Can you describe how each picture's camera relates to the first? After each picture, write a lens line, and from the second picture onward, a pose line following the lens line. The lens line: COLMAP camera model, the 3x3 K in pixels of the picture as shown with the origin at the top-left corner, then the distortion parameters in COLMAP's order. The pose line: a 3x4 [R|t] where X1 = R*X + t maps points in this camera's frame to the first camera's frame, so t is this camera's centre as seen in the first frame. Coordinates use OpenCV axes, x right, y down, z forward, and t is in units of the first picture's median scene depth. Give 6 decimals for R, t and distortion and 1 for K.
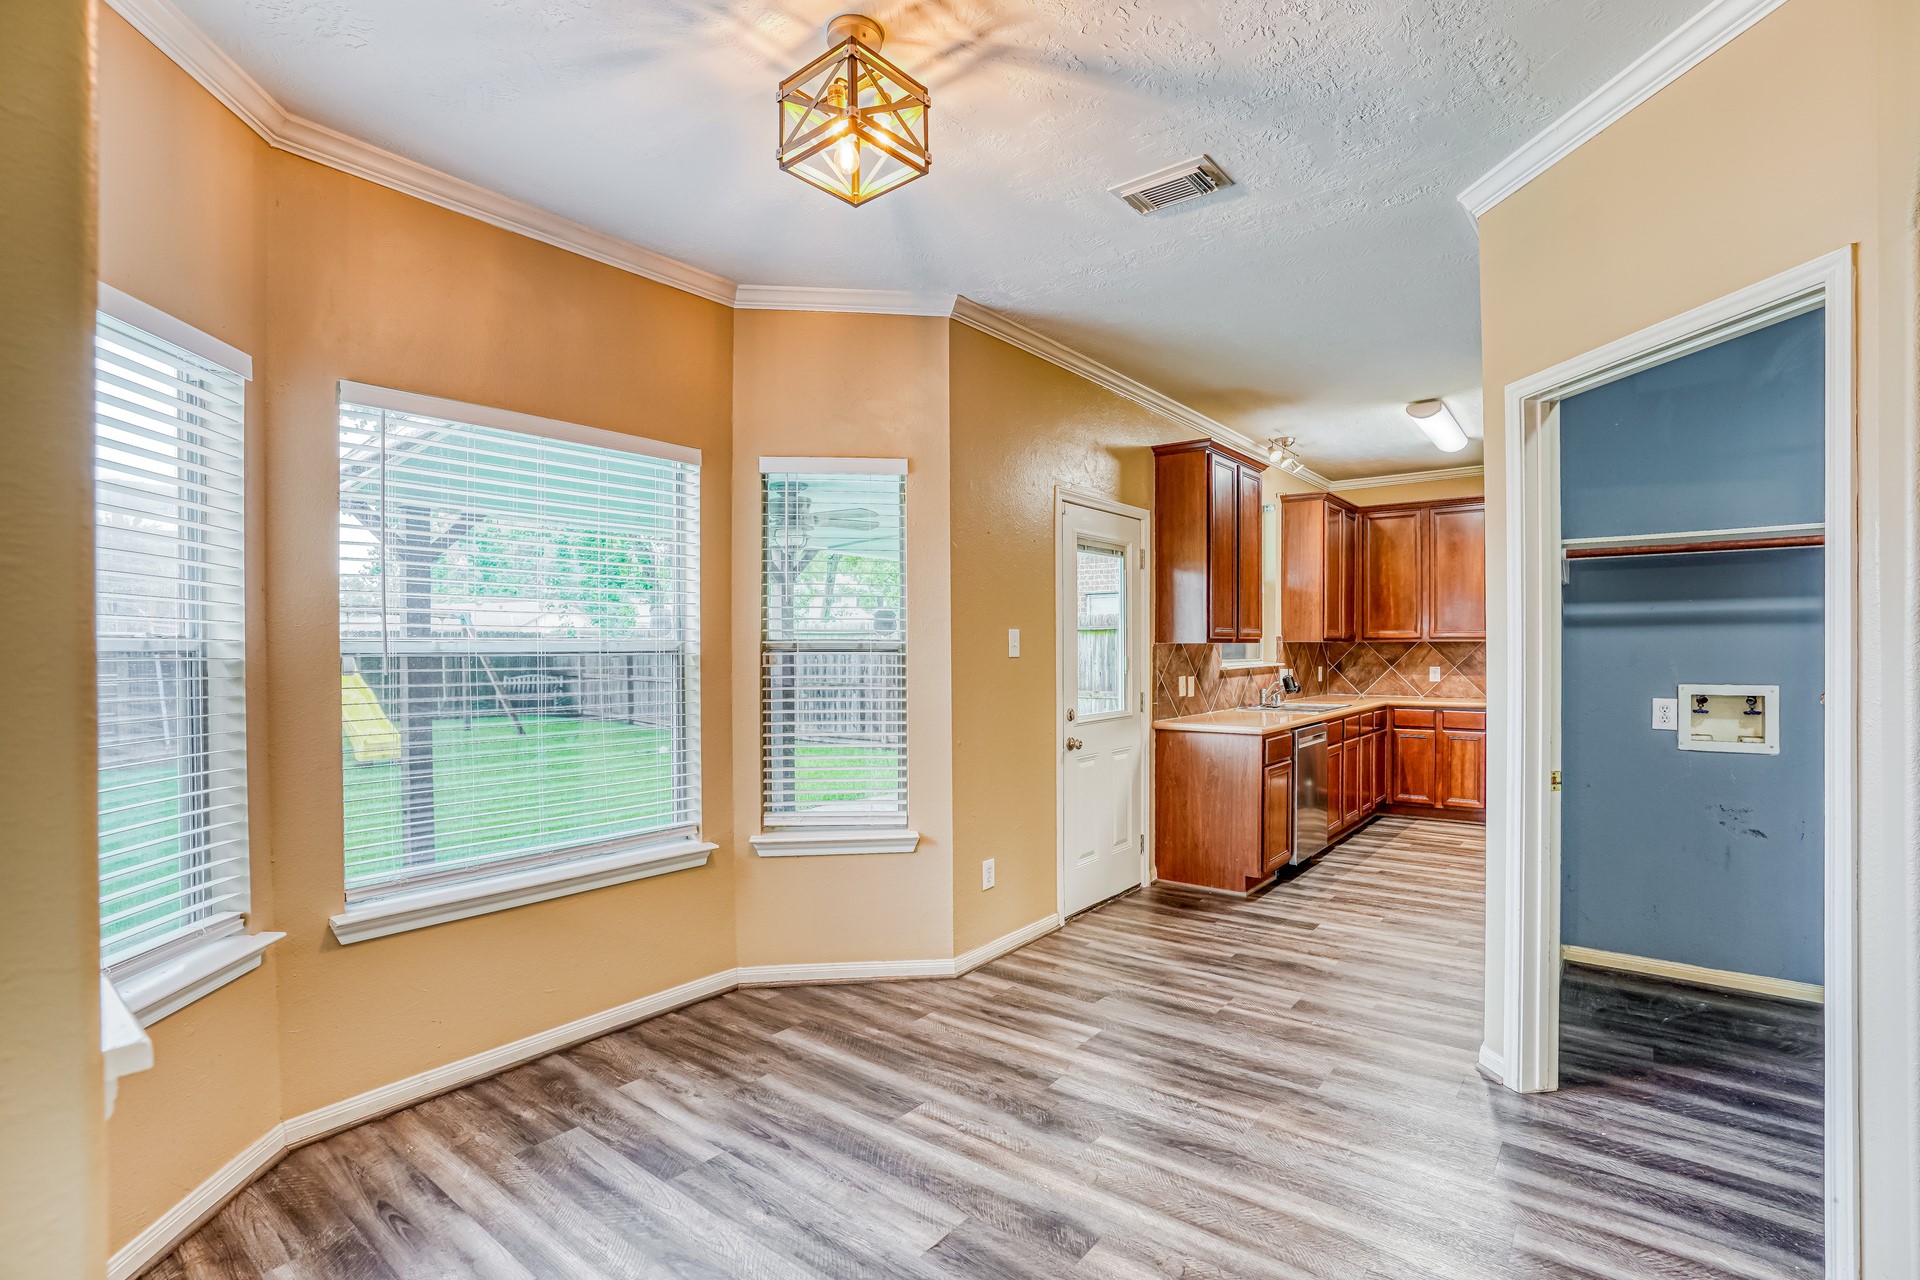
lens RADIAL K [[883.6, 0, 963.3], [0, 883.6, 650.0], [0, 0, 1]] dist [-0.036759, 0.000050]
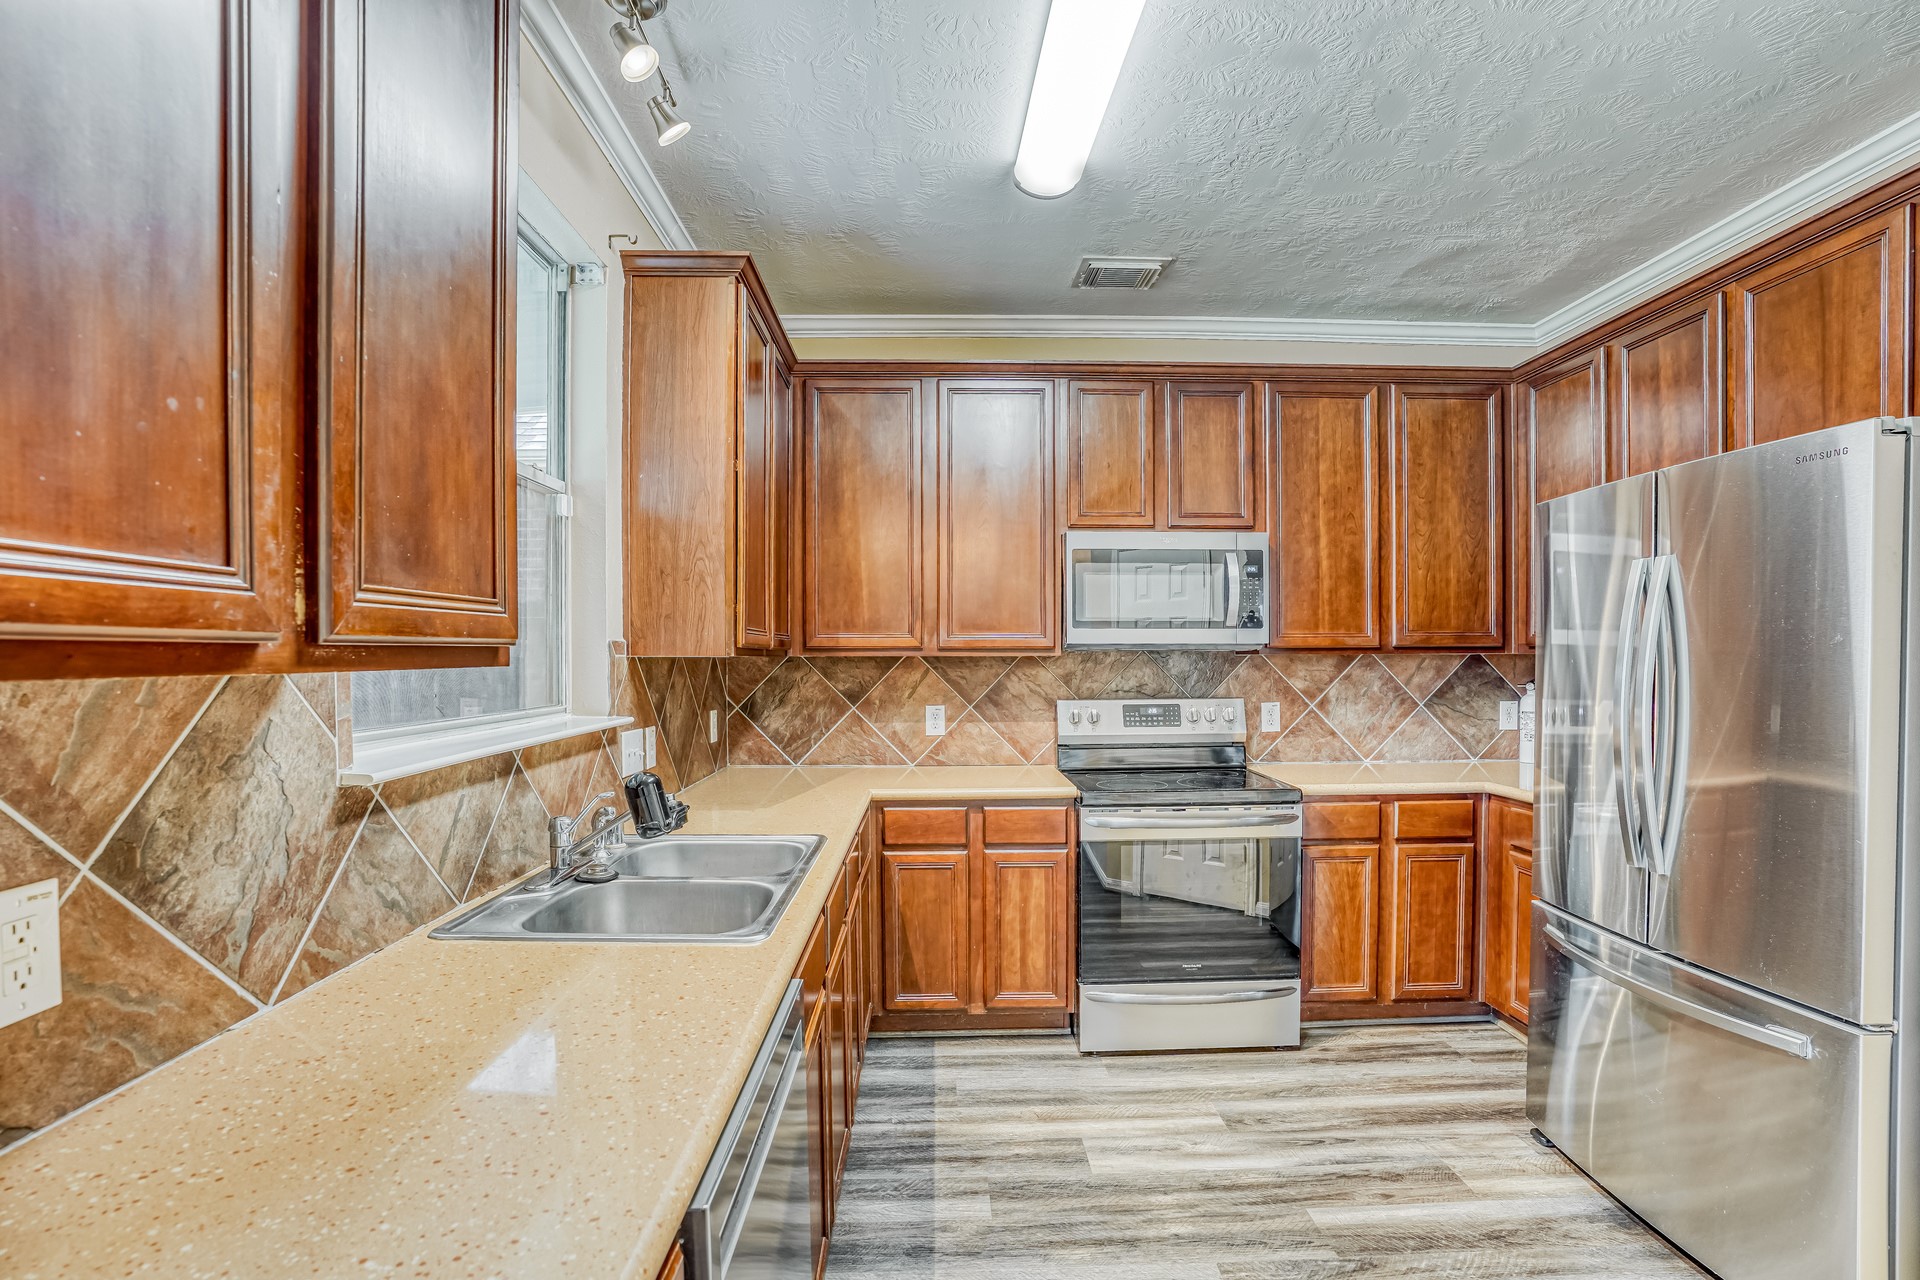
lens RADIAL K [[883.6, 0, 974.1], [0, 883.6, 674.8], [0, 0, 1]] dist [-0.036759, 0.000050]
pose [[0.756925, -0.013193, 0.653368, 0.233161], [0.003857, 0.999869, 0.015722, -0.007227], [-0.653490, -0.009380, 0.756877, 0.628652]]
